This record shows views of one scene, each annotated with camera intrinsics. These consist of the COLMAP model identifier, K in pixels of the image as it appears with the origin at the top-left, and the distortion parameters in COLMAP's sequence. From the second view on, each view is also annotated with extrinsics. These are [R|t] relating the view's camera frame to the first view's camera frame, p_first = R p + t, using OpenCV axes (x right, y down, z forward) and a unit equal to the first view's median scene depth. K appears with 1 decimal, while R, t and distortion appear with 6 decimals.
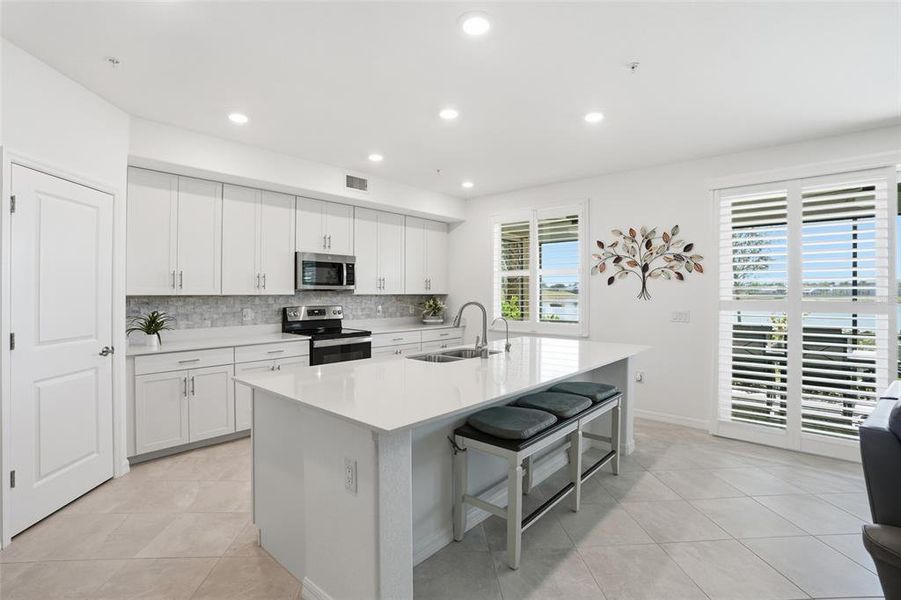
lens RADIAL K [[428.2, 0, 444.6], [0, 428.2, 291.1], [0, 0, 1]] dist [-0.063766, 0.025677]
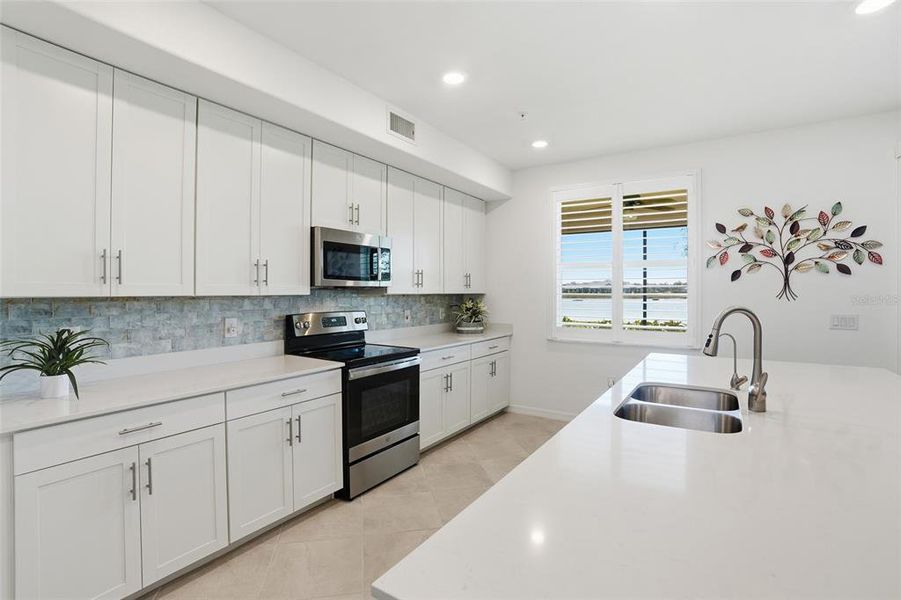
lens RADIAL K [[428.2, 0, 444.6], [0, 428.2, 291.1], [0, 0, 1]] dist [-0.063766, 0.025677]
pose [[0.990149, -0.000956, 0.140013, -0.239307], [0.000550, 0.999996, 0.002934, 0.000985], [-0.140015, -0.002828, 0.990145, 0.343070]]
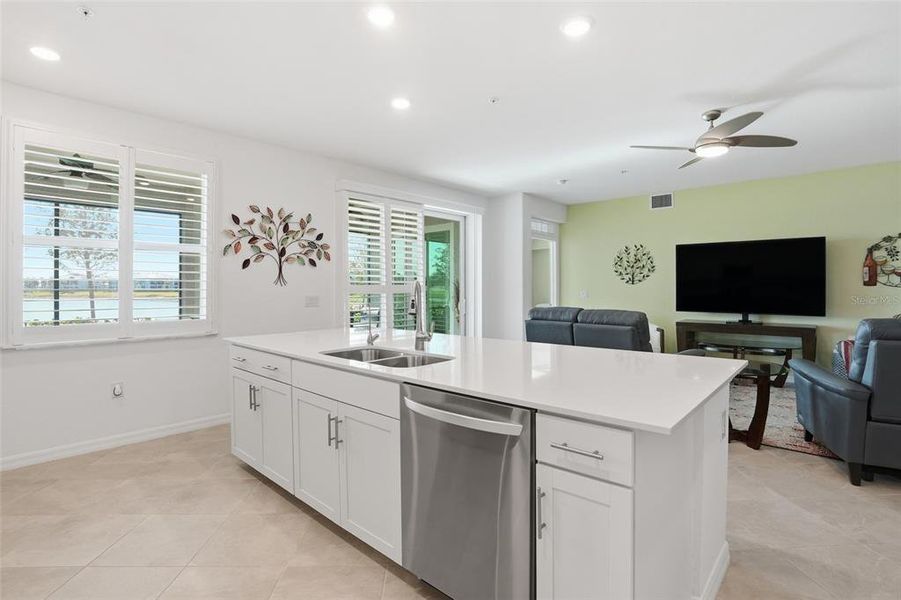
lens RADIAL K [[428.2, 0, 444.6], [0, 428.2, 291.1], [0, 0, 1]] dist [-0.063766, 0.025677]
pose [[0.034988, -0.010990, 0.999327, -0.457795], [0.000940, 0.999939, 0.010963, 0.022099], [-0.999387, 0.000556, 0.034996, 0.593619]]
